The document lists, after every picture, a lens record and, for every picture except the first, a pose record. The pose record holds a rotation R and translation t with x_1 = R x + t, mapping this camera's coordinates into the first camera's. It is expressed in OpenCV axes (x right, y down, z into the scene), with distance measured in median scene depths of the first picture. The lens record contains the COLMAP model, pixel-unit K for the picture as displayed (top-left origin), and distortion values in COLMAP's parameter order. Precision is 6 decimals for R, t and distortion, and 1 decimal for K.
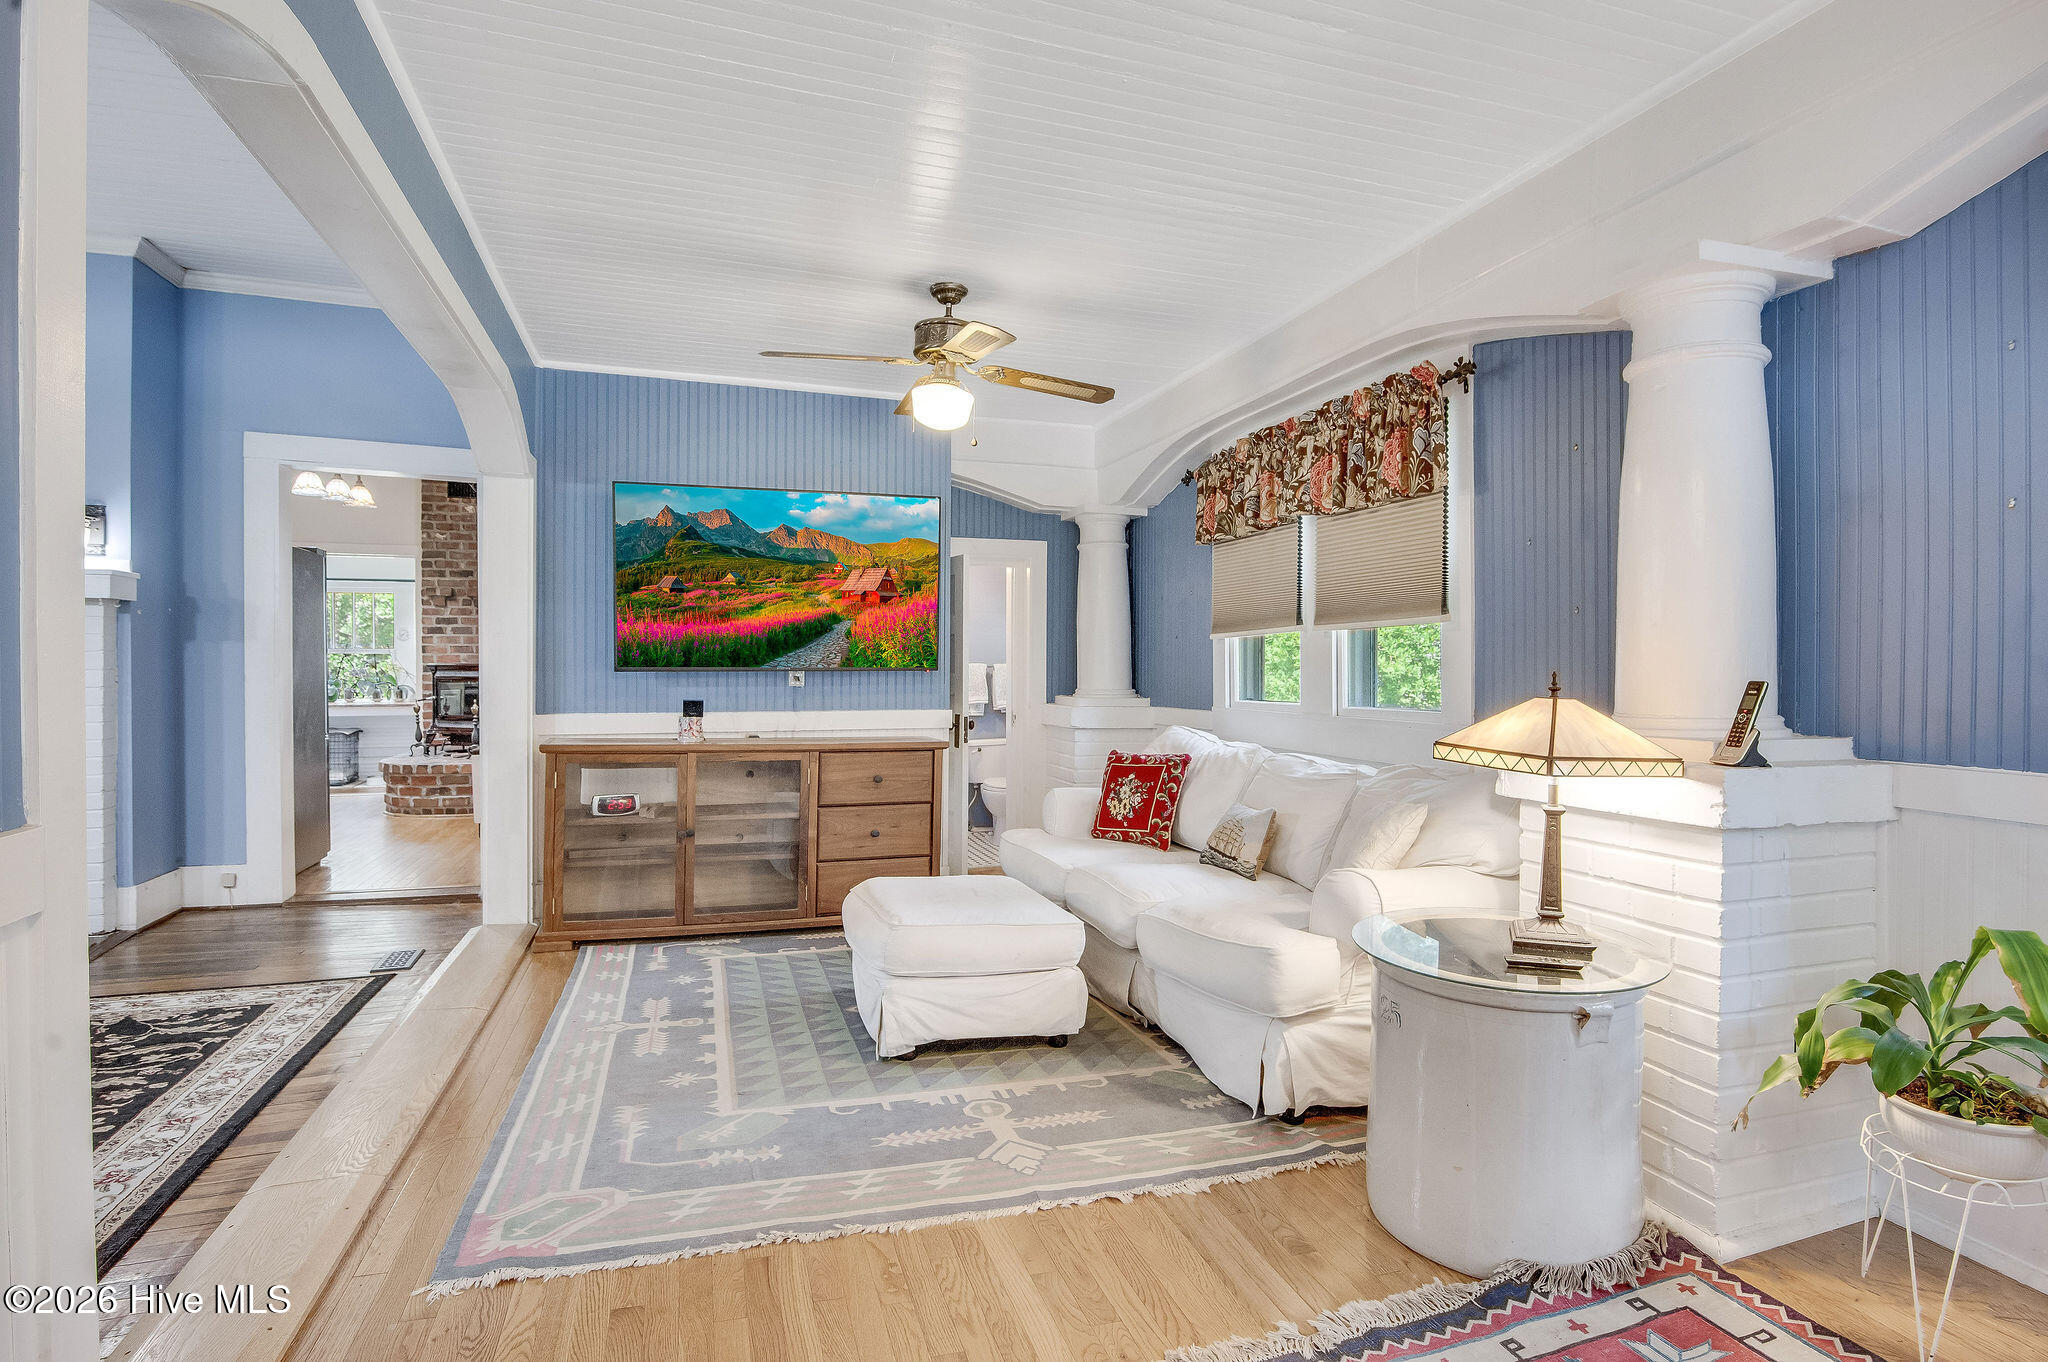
lens RADIAL K [[1040.0, 0, 1038.0], [0, 1040.0, 669.9], [0, 0, 1]] dist [-0.017610, 0.000389]
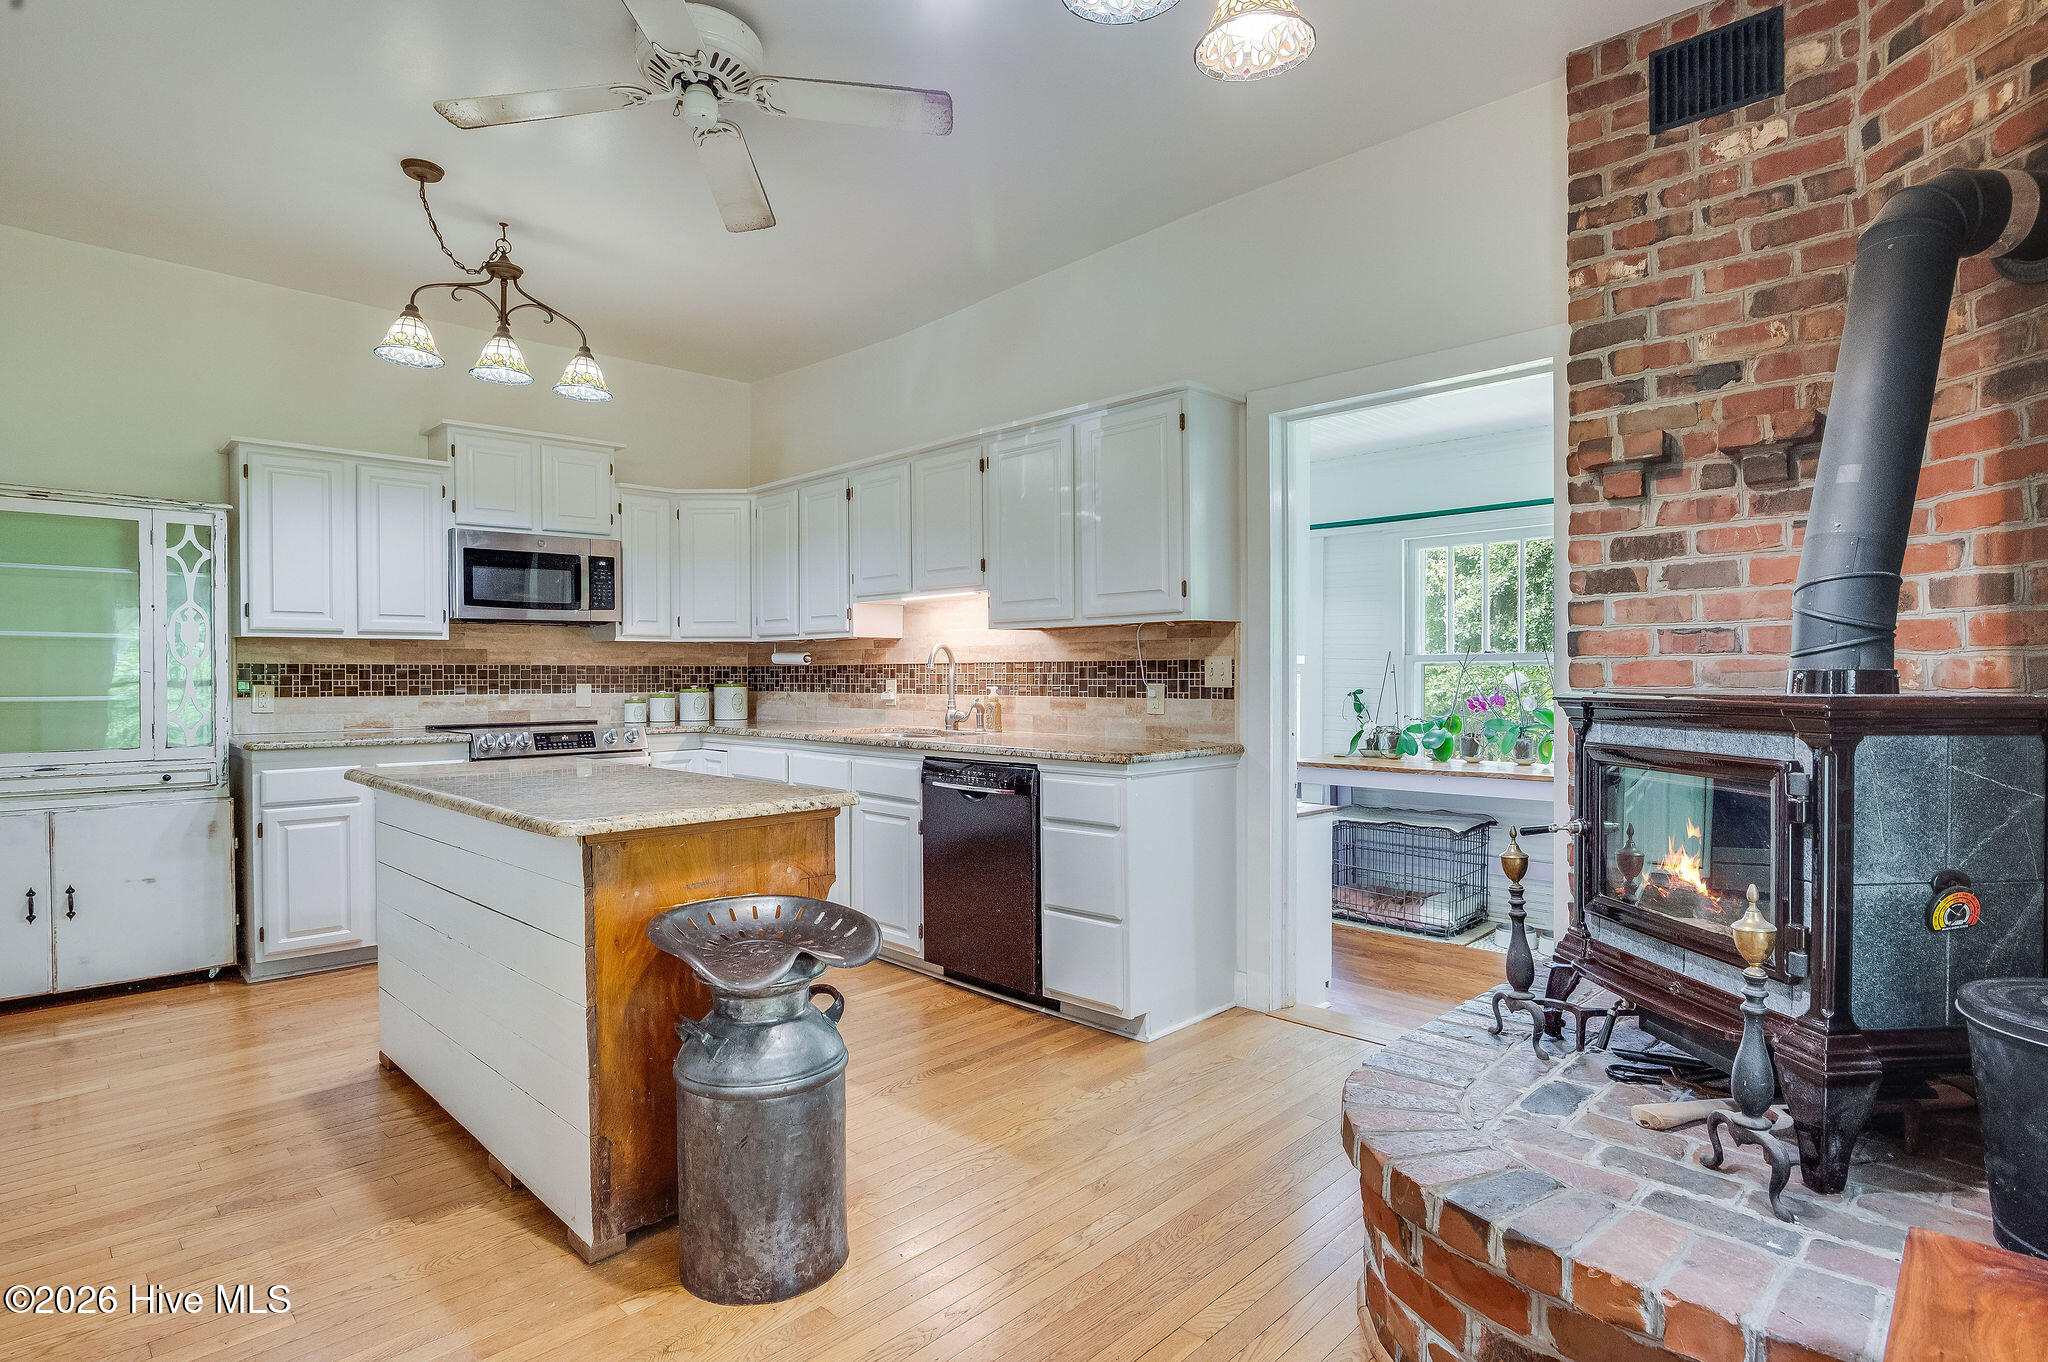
lens RADIAL K [[1040.0, 0, 1027.3], [0, 1040.0, 679.9], [0, 0, 1]] dist [-0.017610, 0.000389]
pose [[0.453173, 0.003316, -0.891416, -0.387373], [-0.009895, 0.999950, -0.001310, -0.007010], [0.891367, 0.009414, 0.453184, 0.706179]]
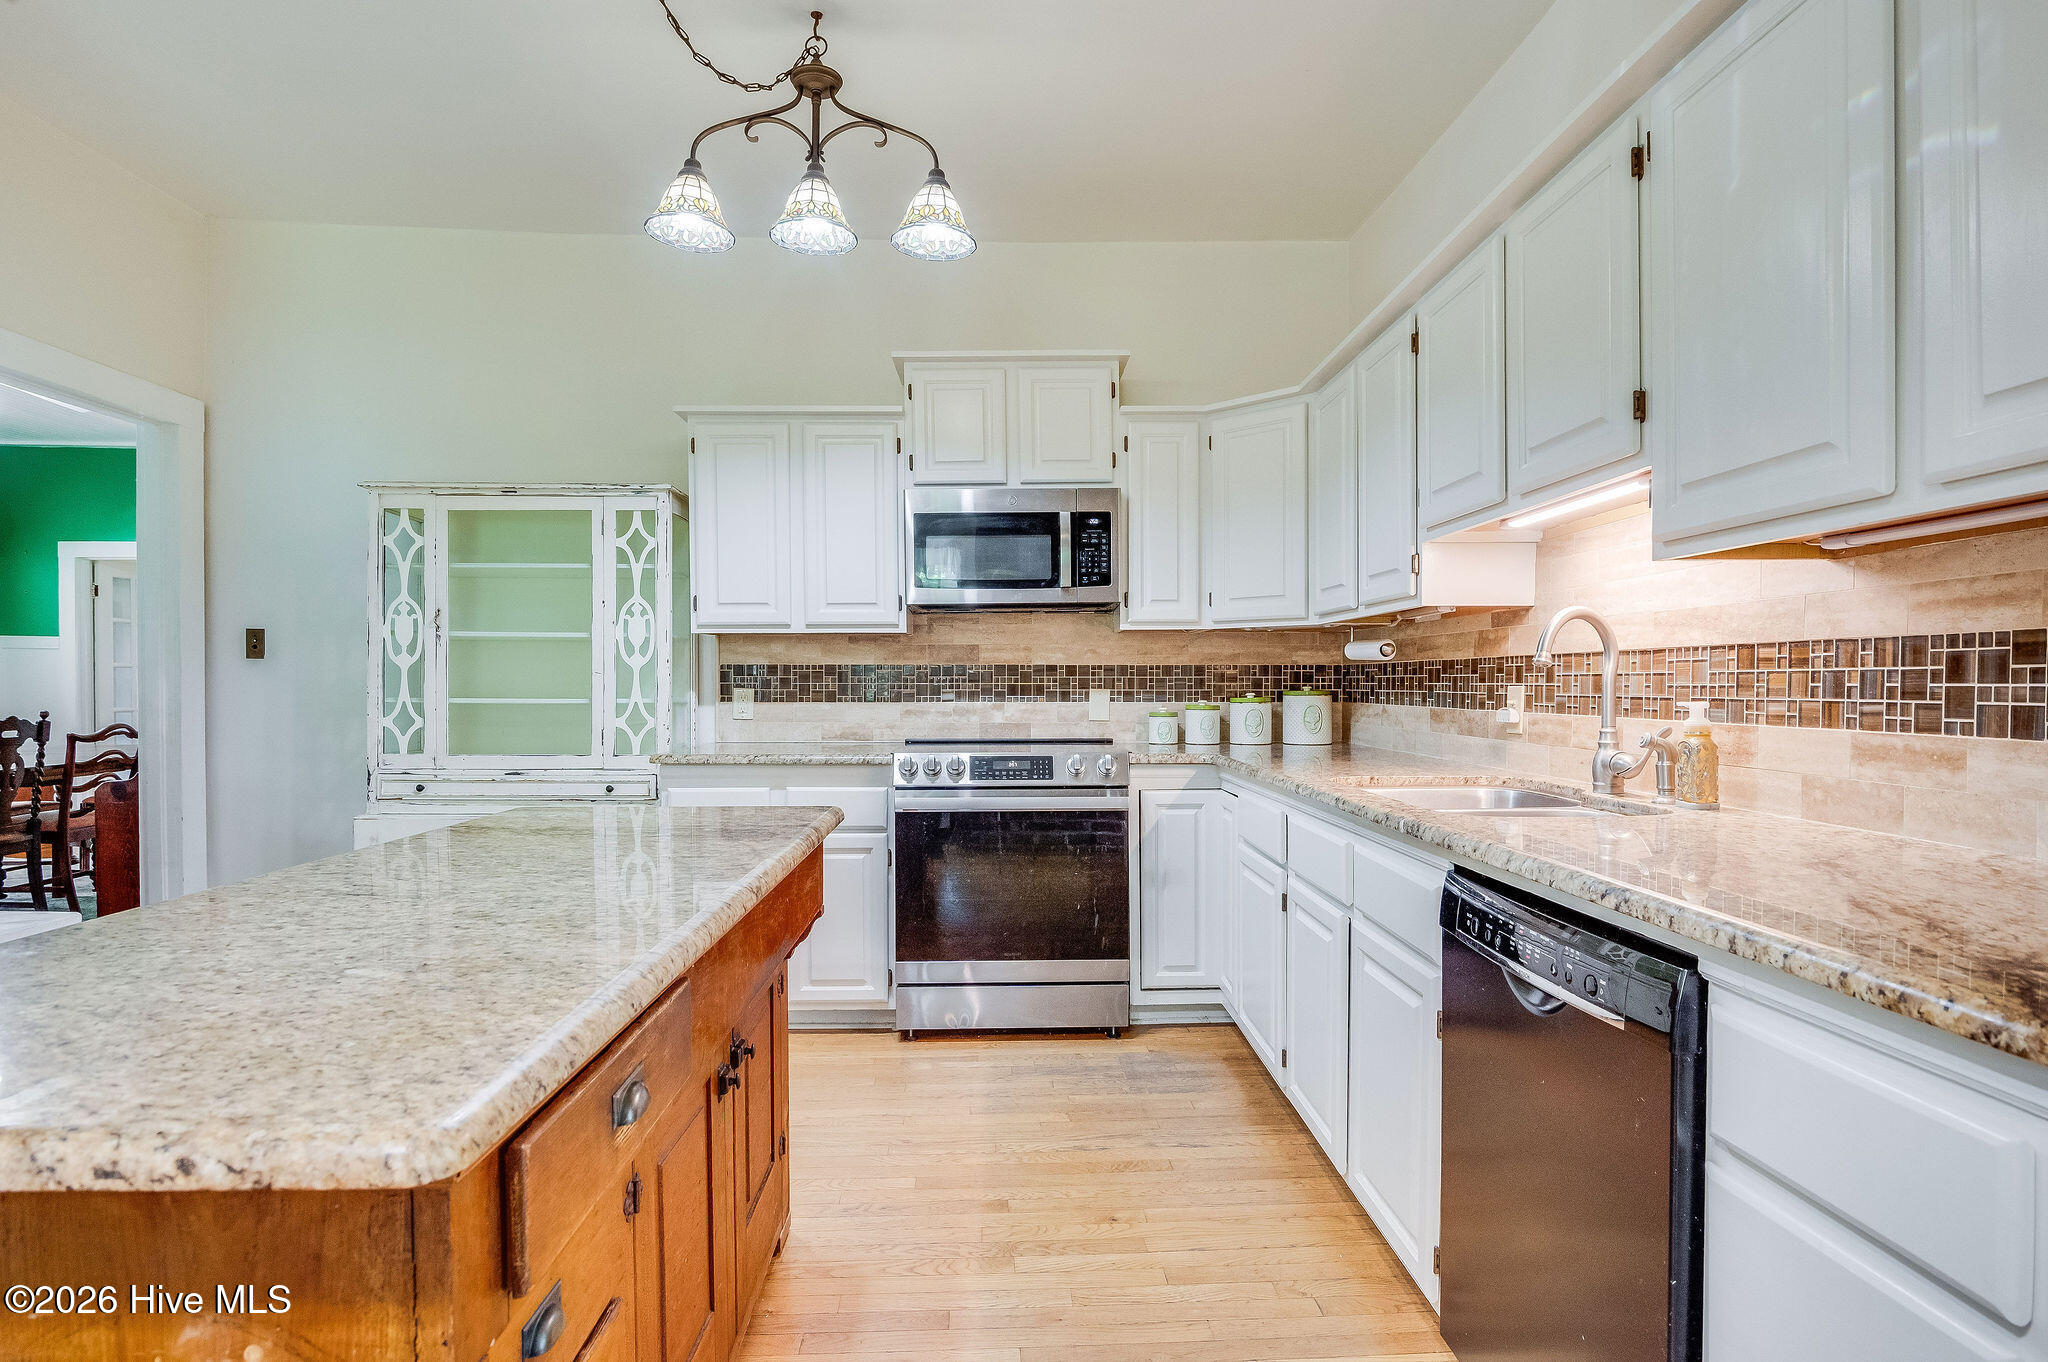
lens RADIAL K [[1040.7, 0, 1032.0], [0, 1040.7, 698.7], [0, 0, 1]] dist [-0.014237, -0.000711]
pose [[-0.279956, 0.014792, -0.959899, -0.596791], [-0.012761, 0.999736, 0.019128, -0.007247], [0.959928, 0.017604, -0.279693, 0.845783]]
